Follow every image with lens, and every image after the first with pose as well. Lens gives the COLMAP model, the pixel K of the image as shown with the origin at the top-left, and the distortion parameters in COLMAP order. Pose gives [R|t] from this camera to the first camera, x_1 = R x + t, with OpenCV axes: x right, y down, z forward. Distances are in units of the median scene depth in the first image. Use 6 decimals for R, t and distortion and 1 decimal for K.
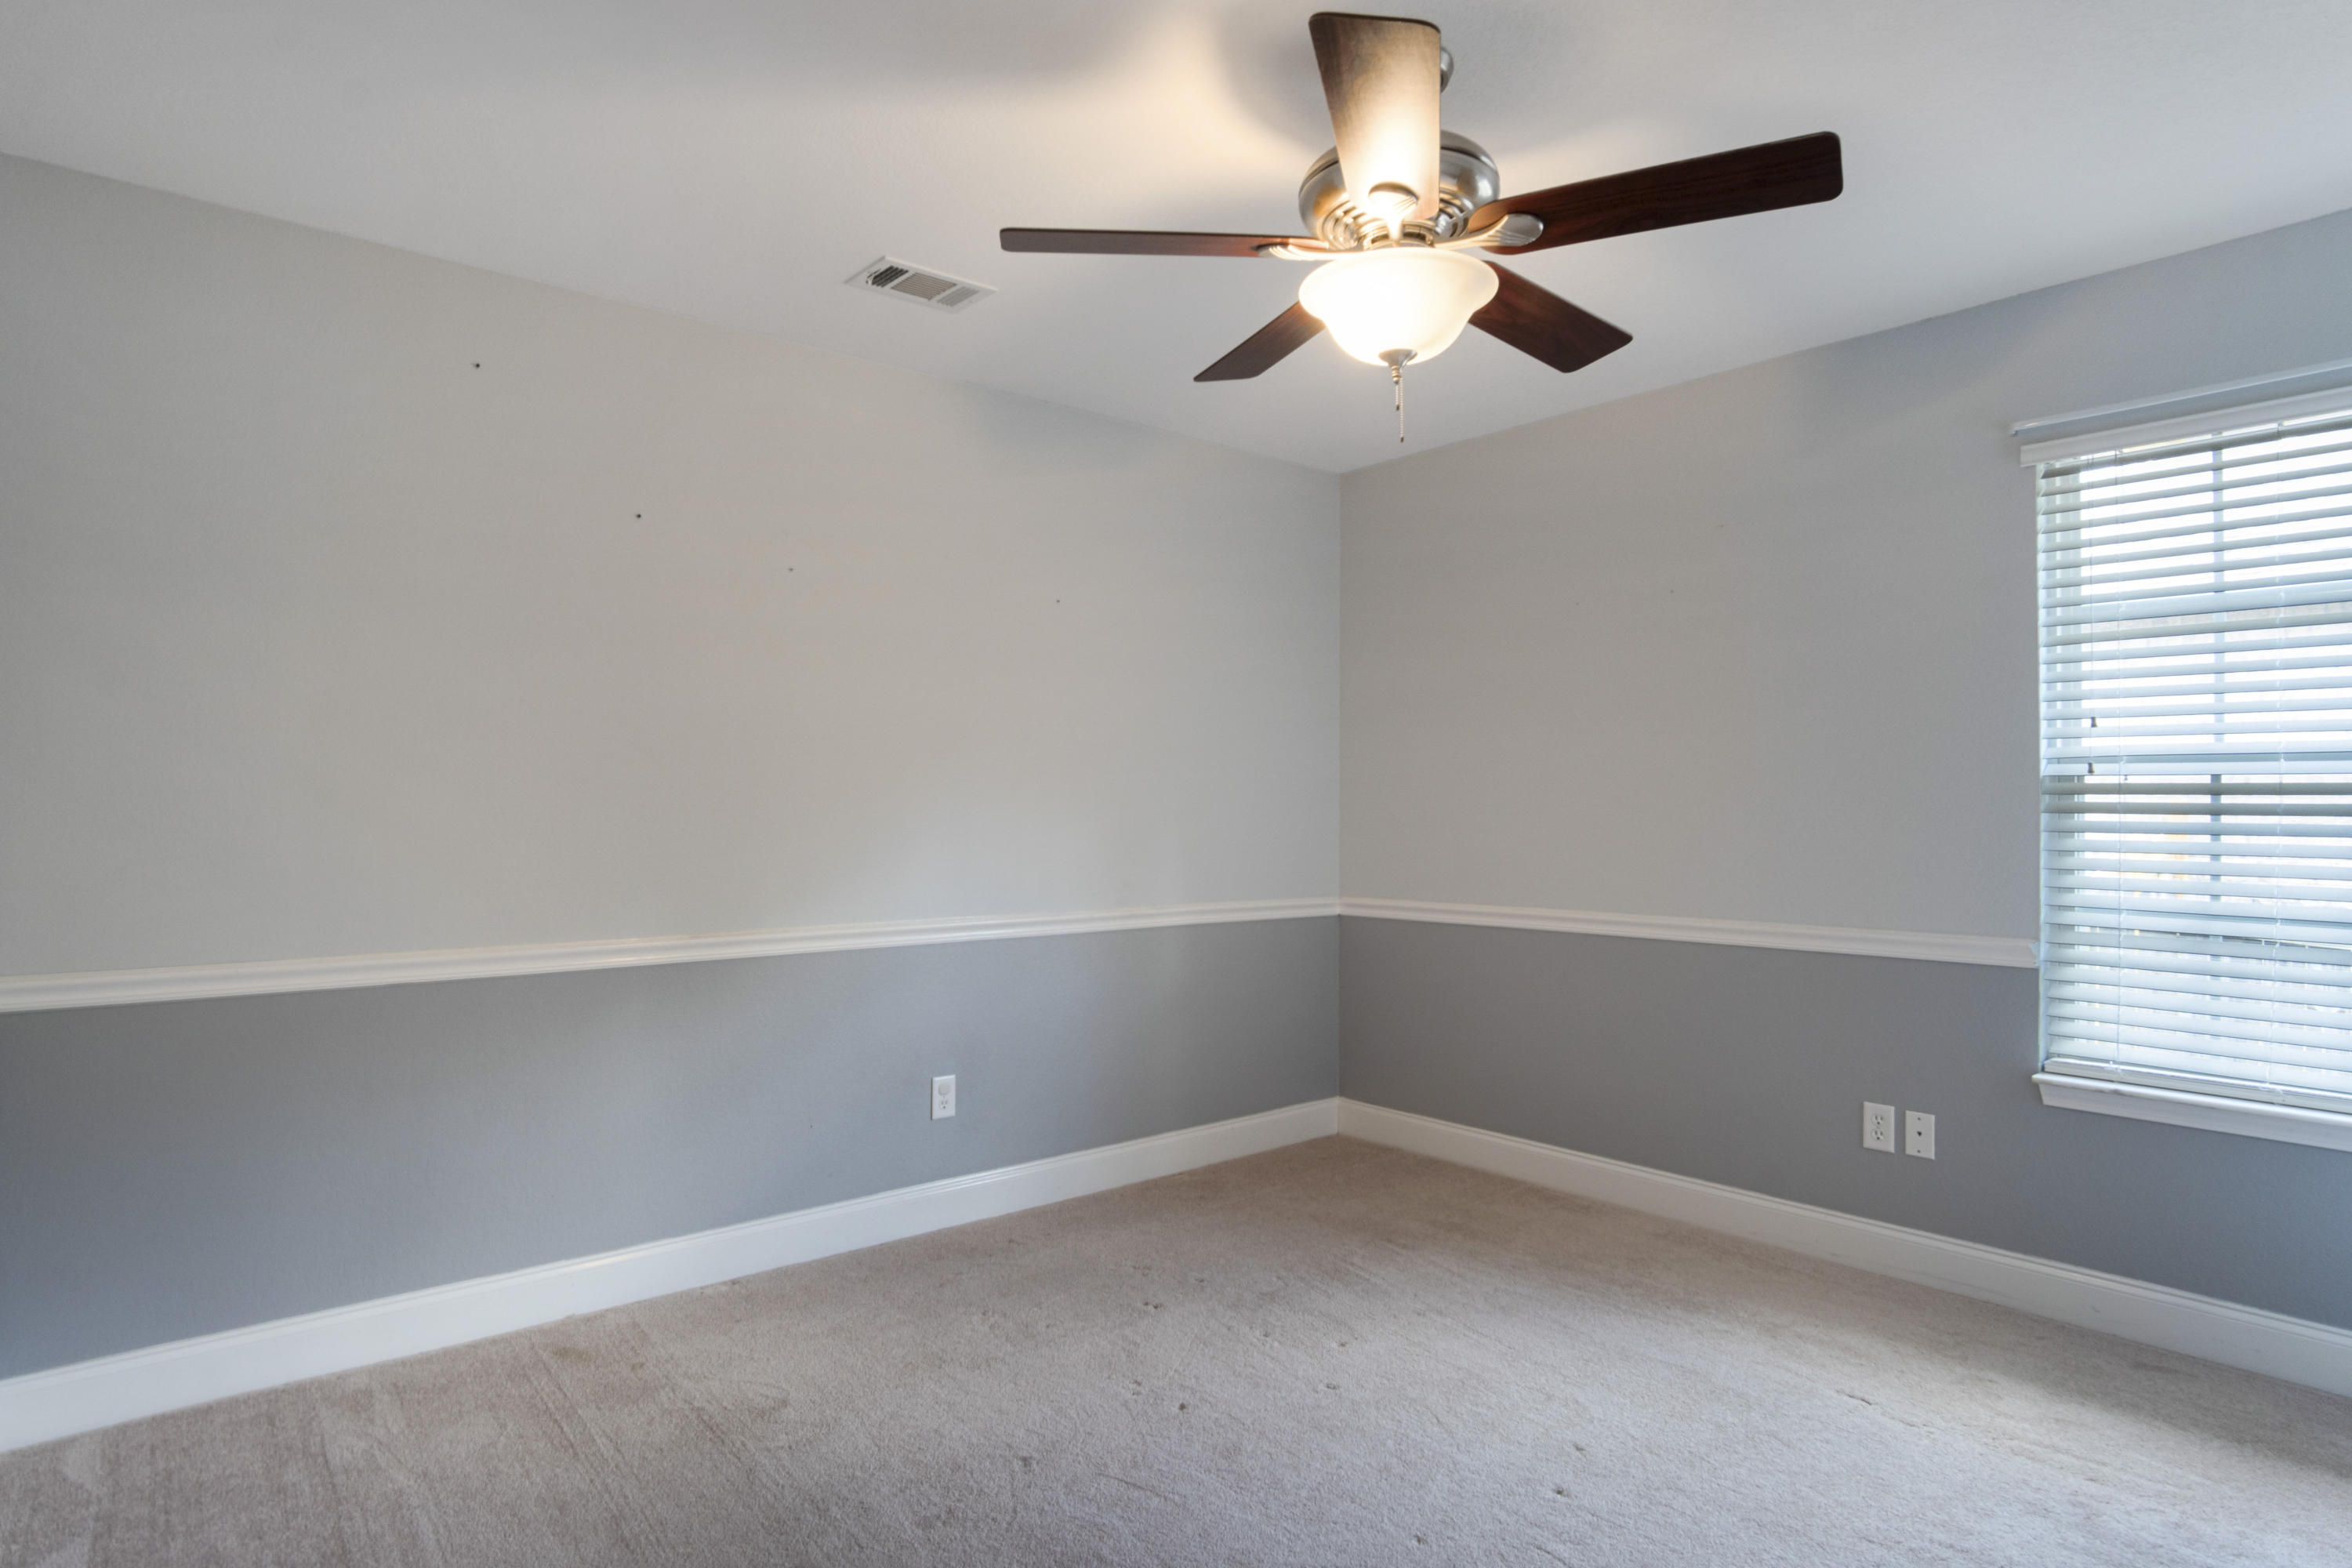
lens RADIAL K [[882.7, 0, 1176.6], [0, 882.7, 775.3], [0, 0, 1]] dist [0.000447, 0.000100]
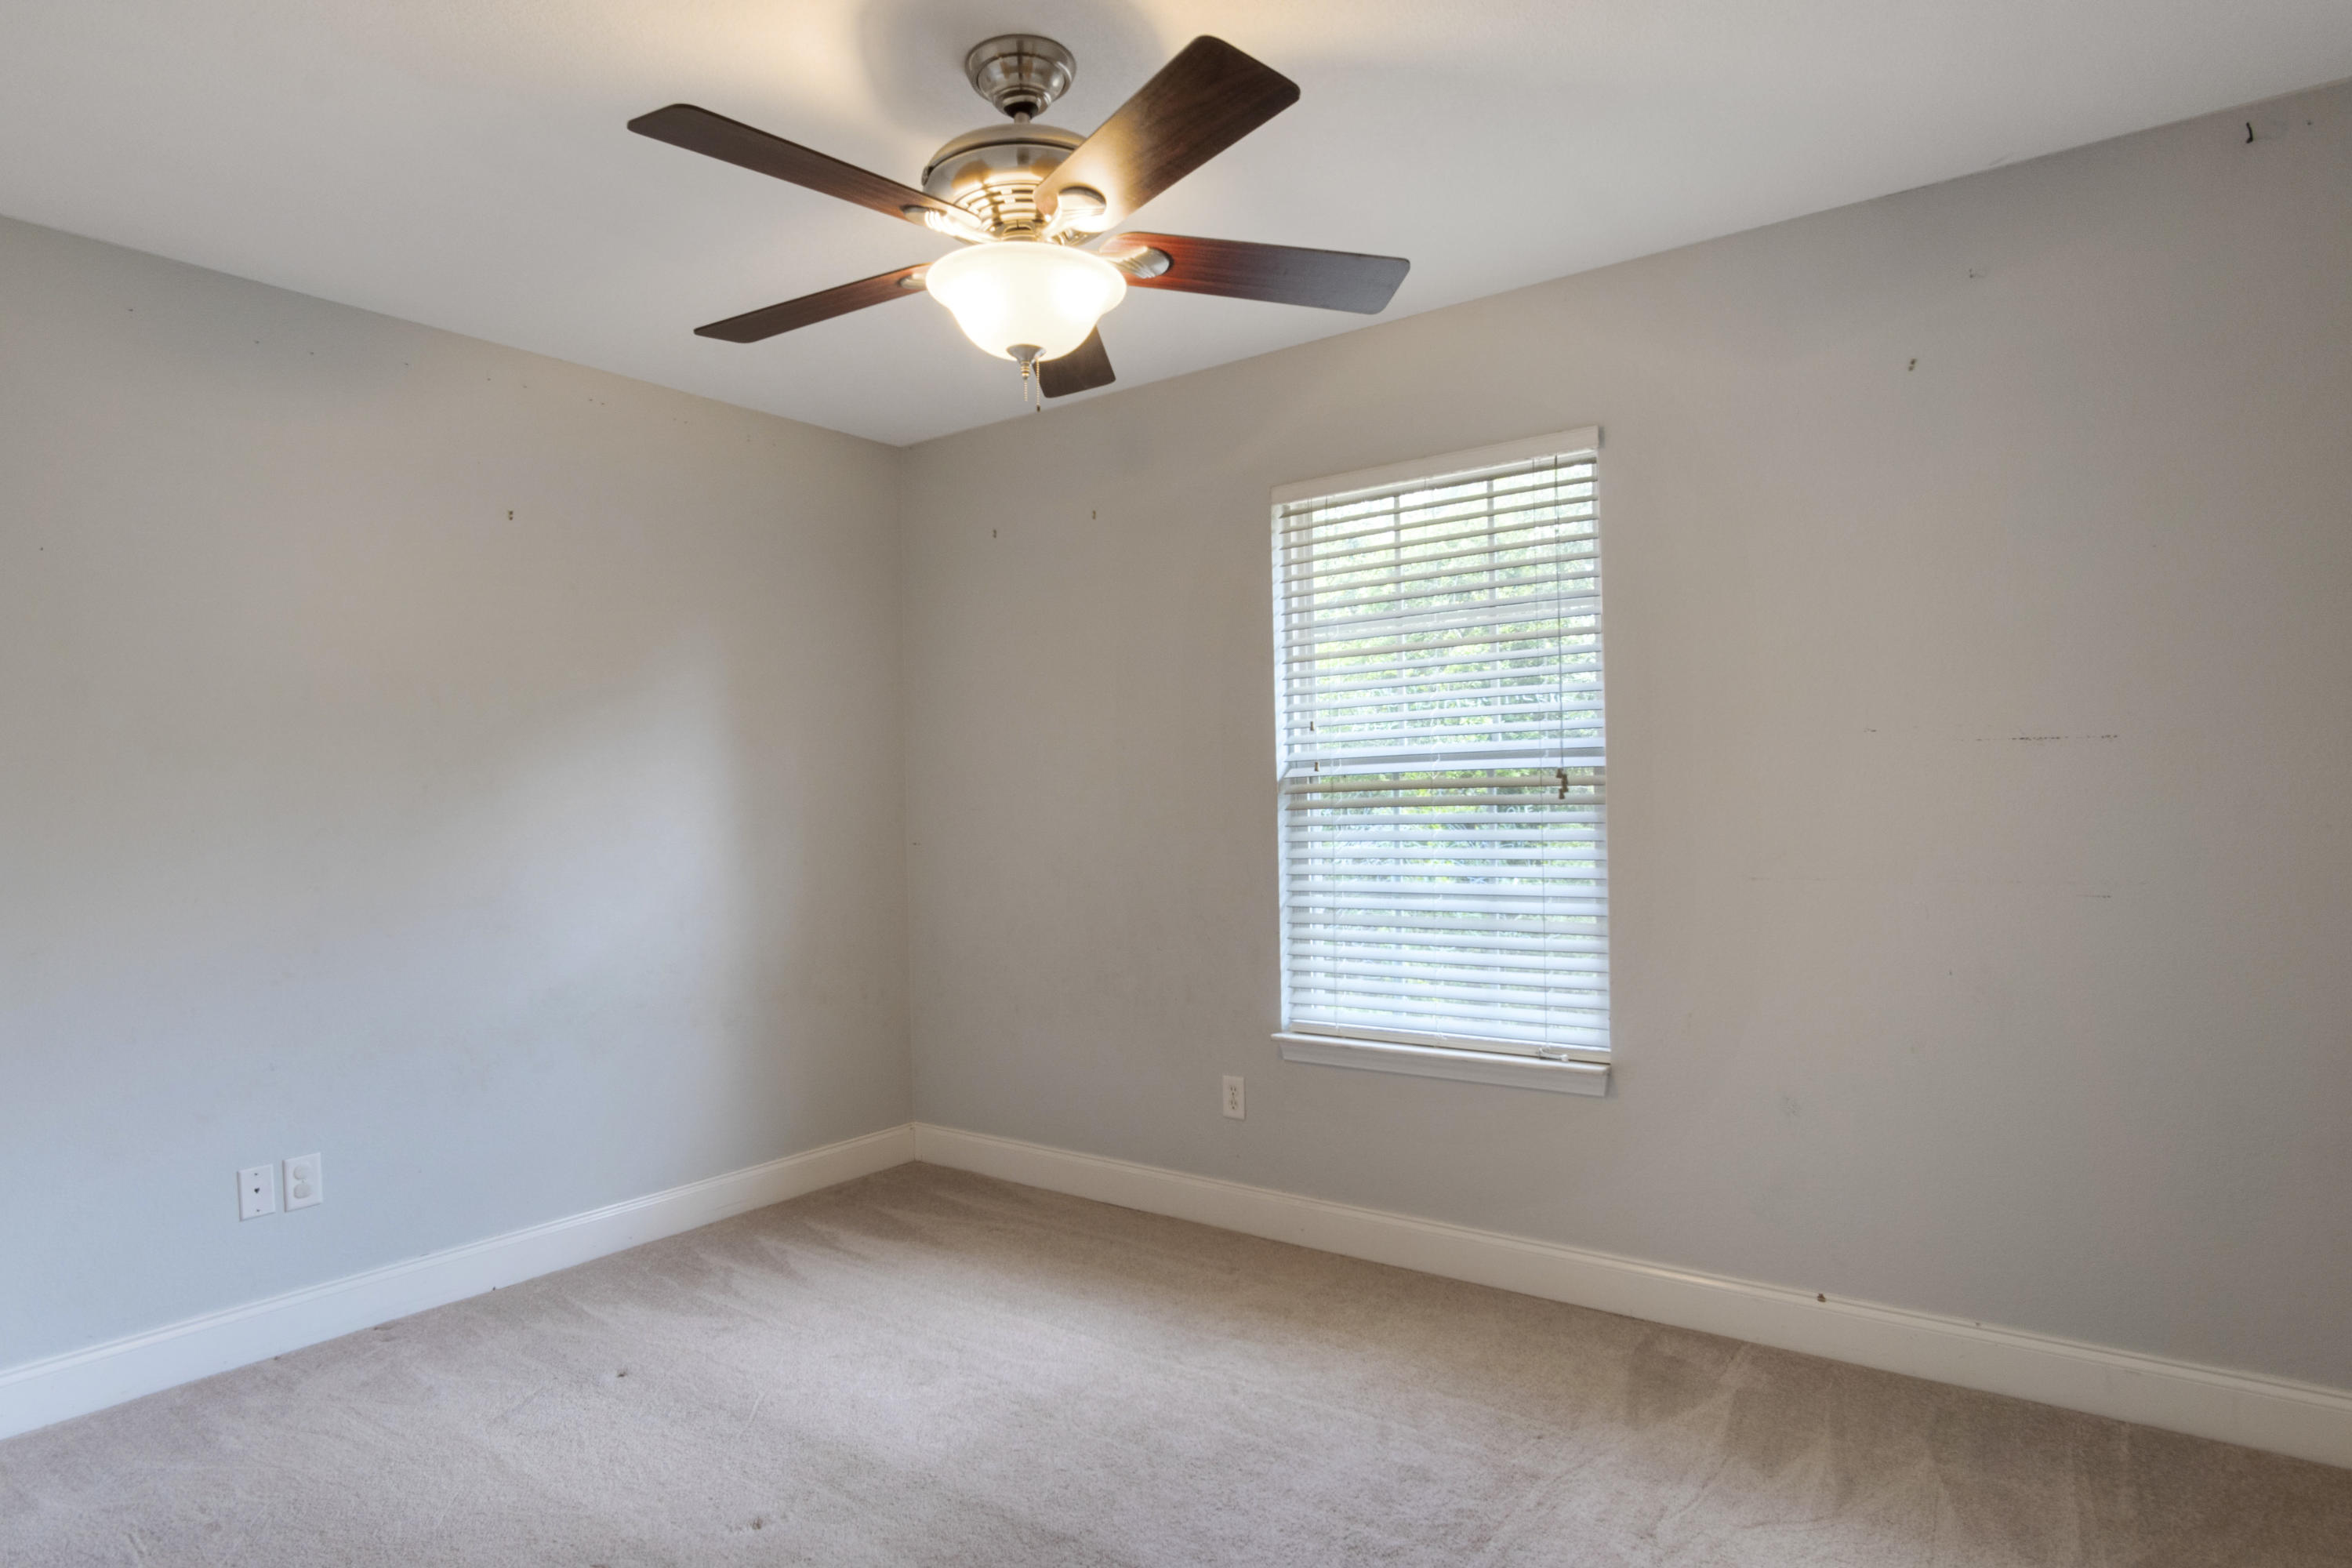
lens RADIAL K [[1253.5, 0, 1176.0], [0, 1253.5, 784.0], [0, 0, 1]] dist [-0.026890, 0.001013]
pose [[0.998473, -0.028699, 0.047211, 0.761853], [0.028359, 0.999567, 0.007864, -0.008532], [-0.047417, -0.006514, 0.998854, -0.618037]]
